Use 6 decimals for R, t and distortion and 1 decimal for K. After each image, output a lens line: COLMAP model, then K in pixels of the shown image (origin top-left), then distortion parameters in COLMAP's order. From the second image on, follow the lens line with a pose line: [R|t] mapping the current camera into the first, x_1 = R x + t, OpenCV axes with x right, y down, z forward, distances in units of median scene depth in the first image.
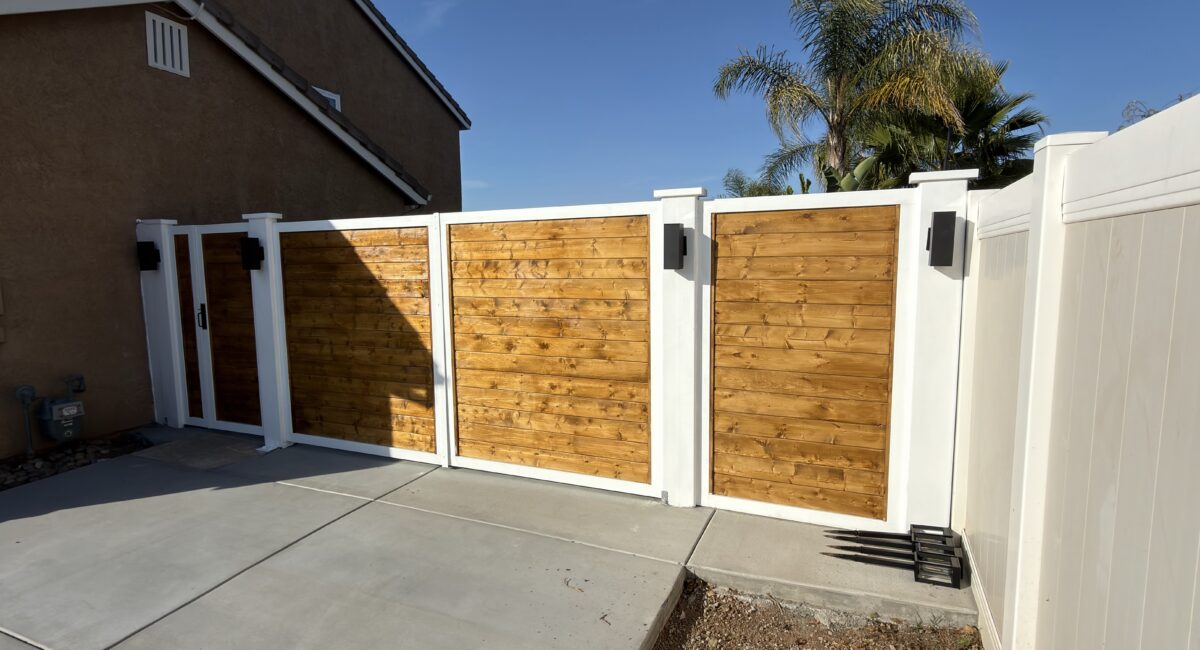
lens RADIAL K [[588.5, 0, 600.0], [0, 588.5, 325.0], [0, 0, 1]] dist [0.000164, 0.000187]
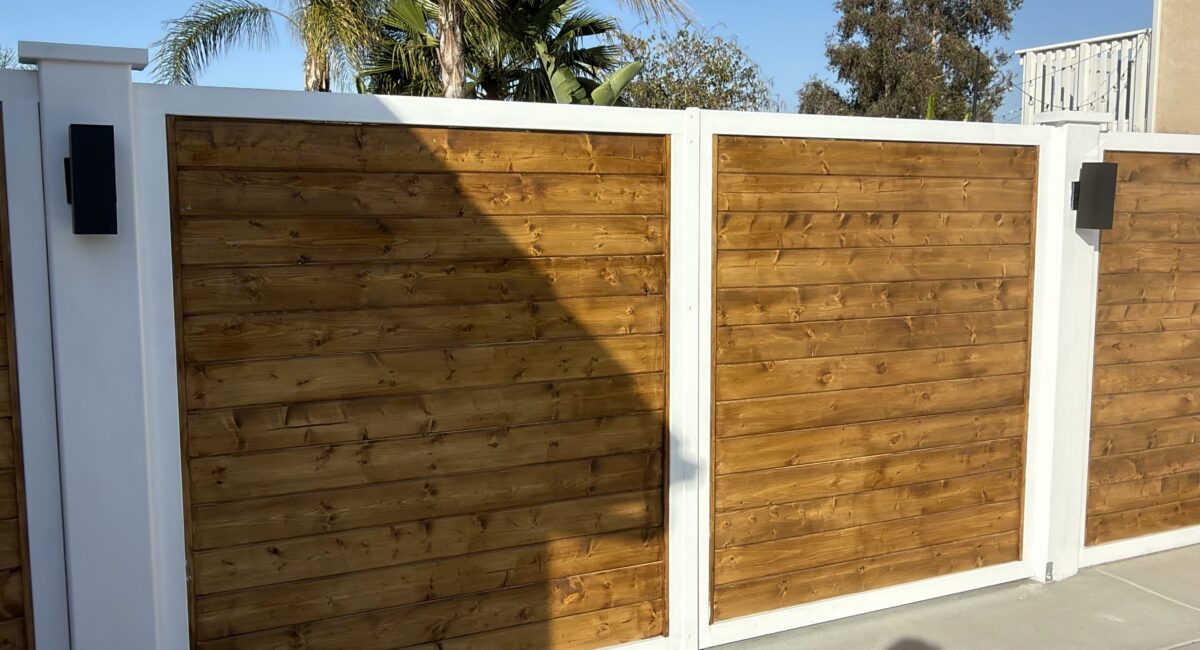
lens RADIAL K [[1049.5, 0, 600.0], [0, 1049.5, 325.0], [0, 0, 1]] dist [-0.000518, 0.003733]
pose [[0.639049, -0.072215, 0.765769, -1.072707], [0.074817, 0.996698, 0.031556, -0.059055], [-0.765519, 0.037127, 0.642341, 0.597857]]
